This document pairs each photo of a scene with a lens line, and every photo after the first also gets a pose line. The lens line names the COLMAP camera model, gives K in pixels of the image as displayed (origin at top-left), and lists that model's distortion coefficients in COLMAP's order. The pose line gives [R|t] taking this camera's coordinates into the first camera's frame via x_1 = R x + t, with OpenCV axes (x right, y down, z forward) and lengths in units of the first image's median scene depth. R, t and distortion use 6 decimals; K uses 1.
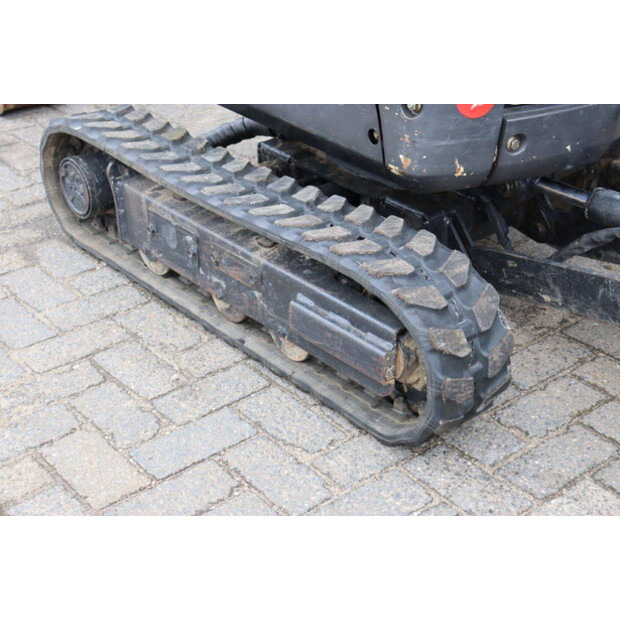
lens RADIAL K [[1032.2, 0, 312.5], [0, 1032.2, 310.6], [0, 0, 1]] dist [0.180617, 0.000000]
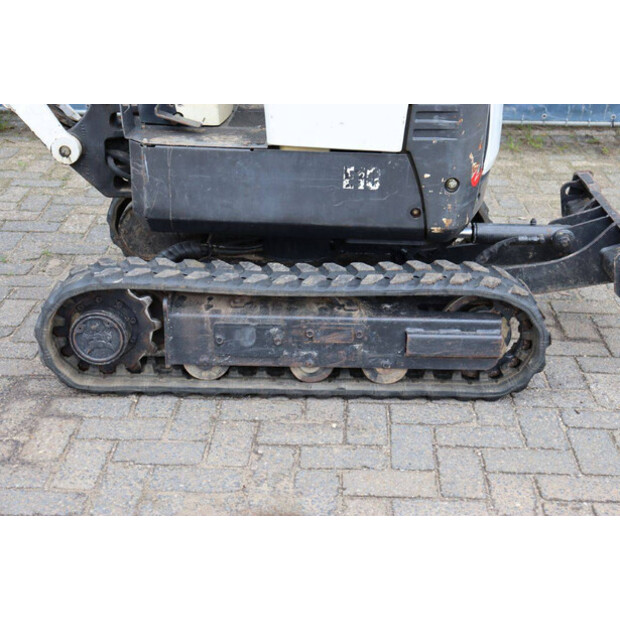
lens RADIAL K [[1032.2, 0, 318.7], [0, 1032.2, 310.8], [0, 0, 1]] dist [0.180617, 0.000000]
pose [[0.643263, -0.256870, 0.721270, -1.146696], [0.348121, 0.937160, 0.023285, -0.118166], [-0.681927, 0.236111, 0.692263, 0.088672]]
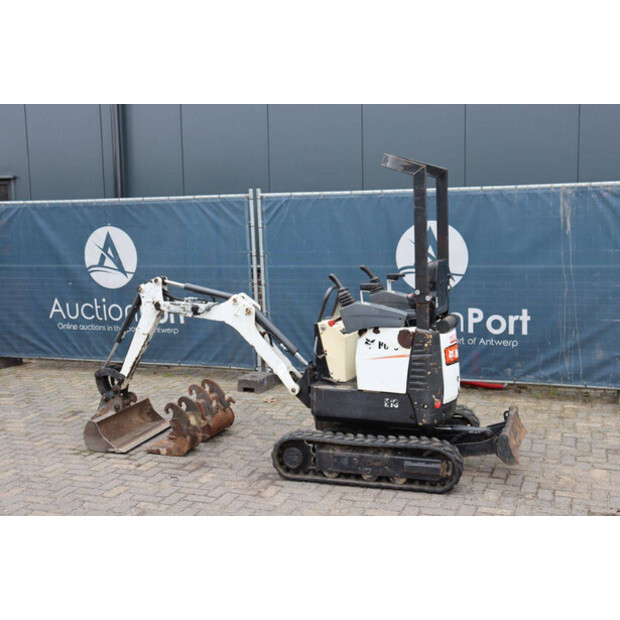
lens RADIAL K [[797.8, 0, 309.3], [0, 797.8, 313.0], [0, 0, 1]] dist [0.033123, 0.000000]
pose [[0.854399, -0.067754, 0.515182, -1.783575], [0.261971, 0.912404, -0.314469, 0.315947], [-0.448747, 0.403644, 0.797306, -1.370428]]
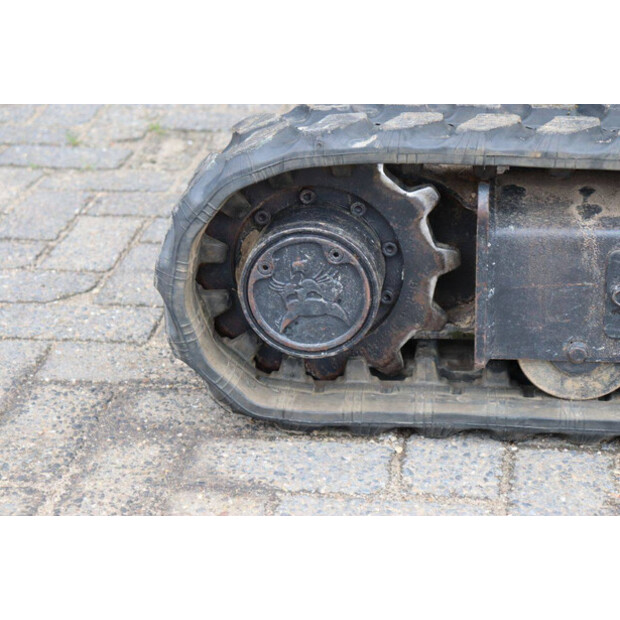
lens RADIAL K [[1443.6, 0, 310.9], [0, 1443.6, 311.0], [0, 0, 1]] dist [0.316126, 0.000000]
pose [[0.726437, -0.272370, 0.630955, -0.811069], [0.349994, 0.936751, 0.001418, -0.146863], [-0.591434, 0.219800, 0.775818, 0.699694]]
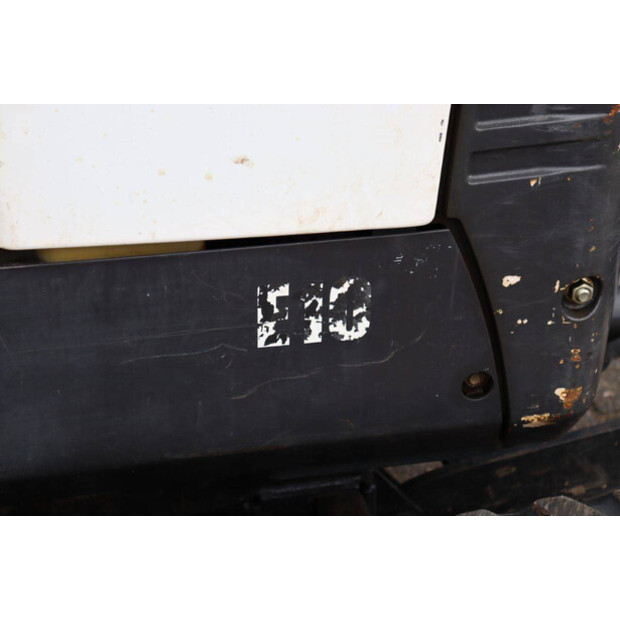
lens RADIAL K [[1443.6, 0, 311.0], [0, 1443.6, 310.5], [0, 0, 1]] dist [0.316126, 0.000000]
pose [[0.447574, -0.421467, 0.788697, -0.508266], [0.436507, 0.872725, 0.218659, -0.383904], [-0.780473, 0.246406, 0.574583, 0.650286]]
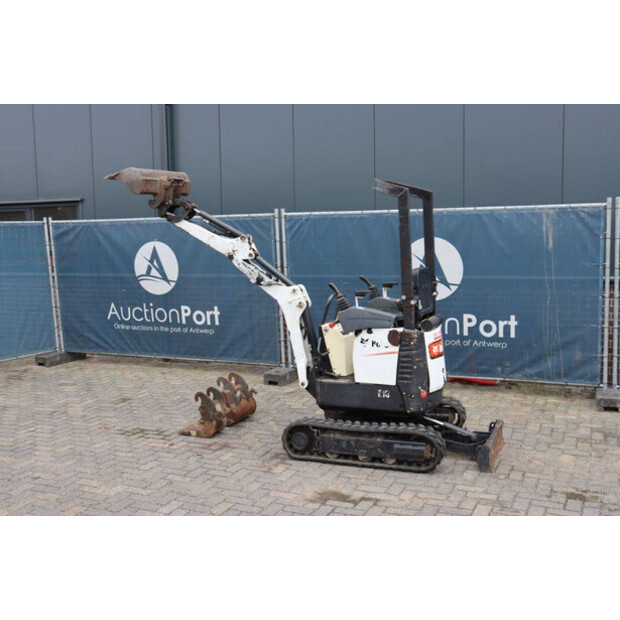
lens RADIAL K [[719.8, 0, 305.7], [0, 719.8, 312.1], [0, 0, 1]] dist [-0.023833, 0.000000]
pose [[0.886010, -0.056796, 0.460175, -1.720598], [0.233715, 0.911871, -0.337444, 0.410176], [-0.400454, 0.406529, 0.821201, -1.559249]]
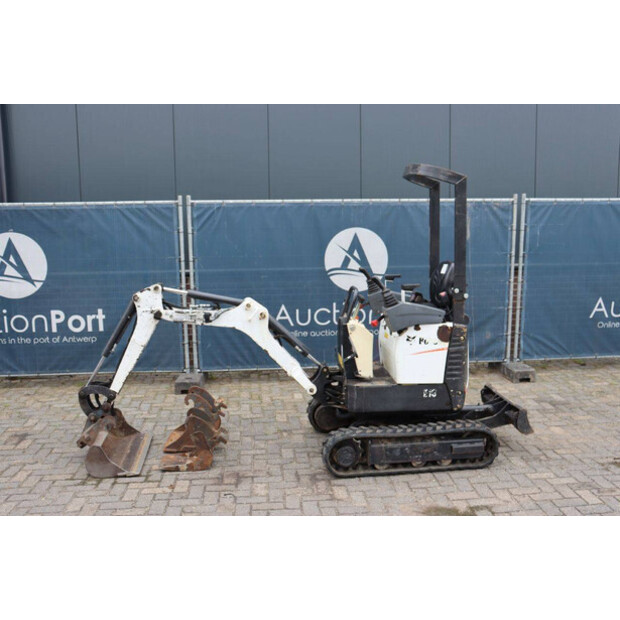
lens RADIAL K [[639.4, 0, 322.1], [0, 639.4, 308.5], [0, 0, 1]] dist [-0.057357, 0.000000]
pose [[0.533961, -0.104886, 0.838978, -2.394008], [0.414636, 0.897250, -0.151721, -0.337622], [-0.736860, 0.428883, 0.522586, -0.168463]]
